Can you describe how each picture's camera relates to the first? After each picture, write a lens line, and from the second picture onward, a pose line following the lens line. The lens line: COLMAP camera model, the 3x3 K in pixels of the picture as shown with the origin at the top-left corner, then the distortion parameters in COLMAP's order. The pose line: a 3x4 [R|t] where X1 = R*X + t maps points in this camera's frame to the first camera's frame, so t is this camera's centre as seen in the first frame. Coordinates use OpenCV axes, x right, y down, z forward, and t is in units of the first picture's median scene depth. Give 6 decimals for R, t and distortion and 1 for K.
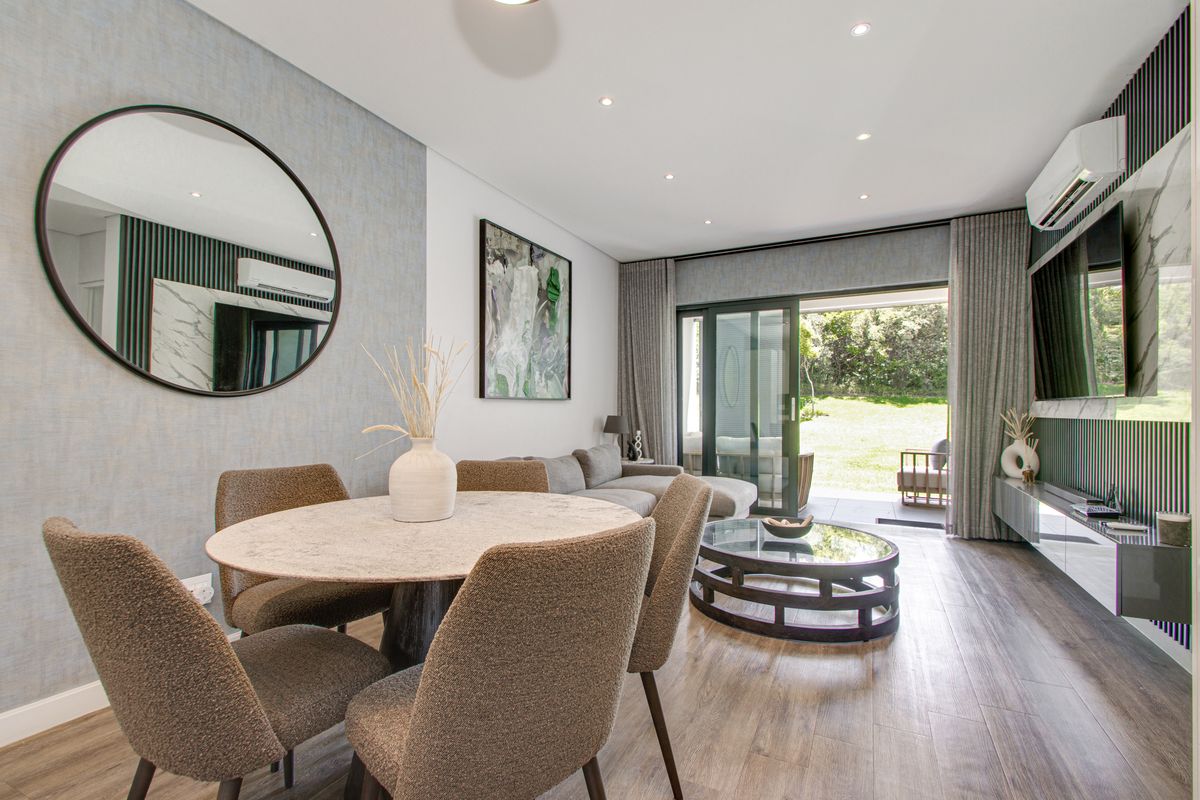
lens RADIAL K [[554.1, 0, 596.4], [0, 554.1, 410.8], [0, 0, 1]] dist [0.059153, -0.024455]
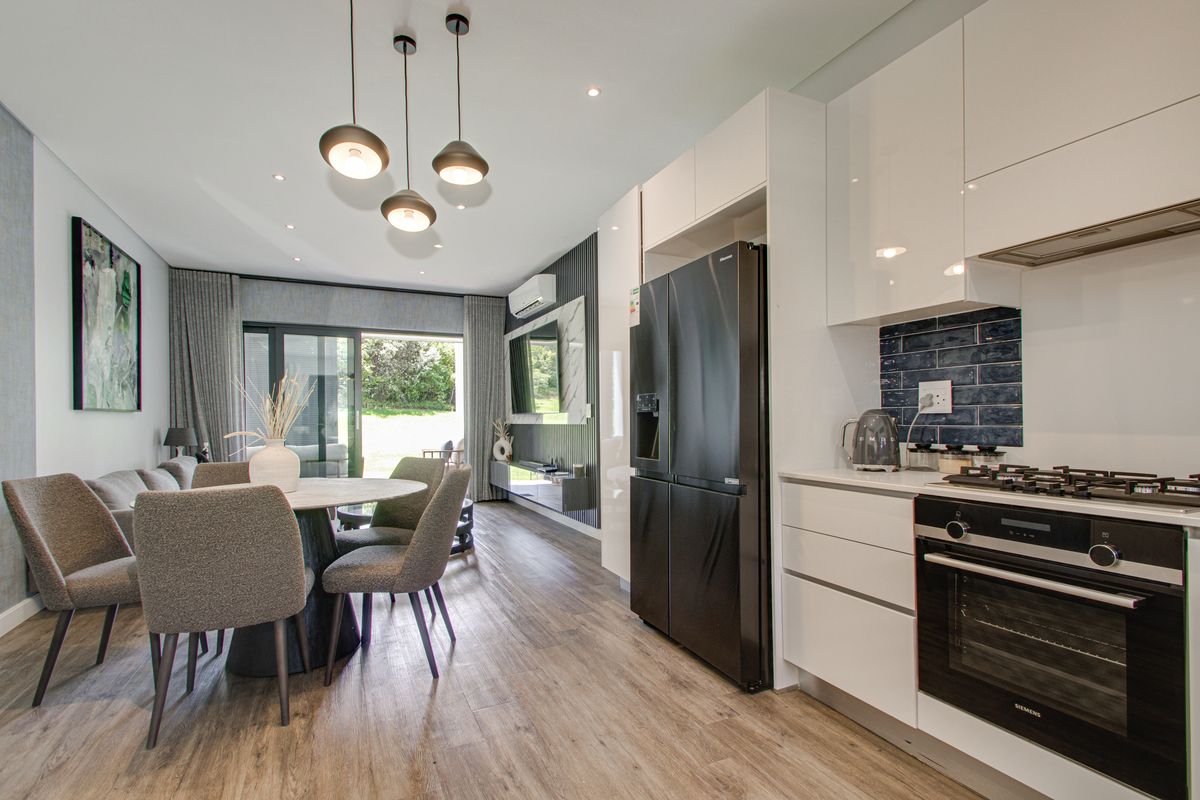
lens RADIAL K [[564.2, 0, 596.2], [0, 564.2, 418.5], [0, 0, 1]] dist [0.024891, -0.000005]
pose [[0.622947, -0.004442, 0.782251, -0.353334], [0.008639, 0.999962, -0.001201, 0.000130], [-0.782216, 0.007506, 0.622962, -0.227883]]
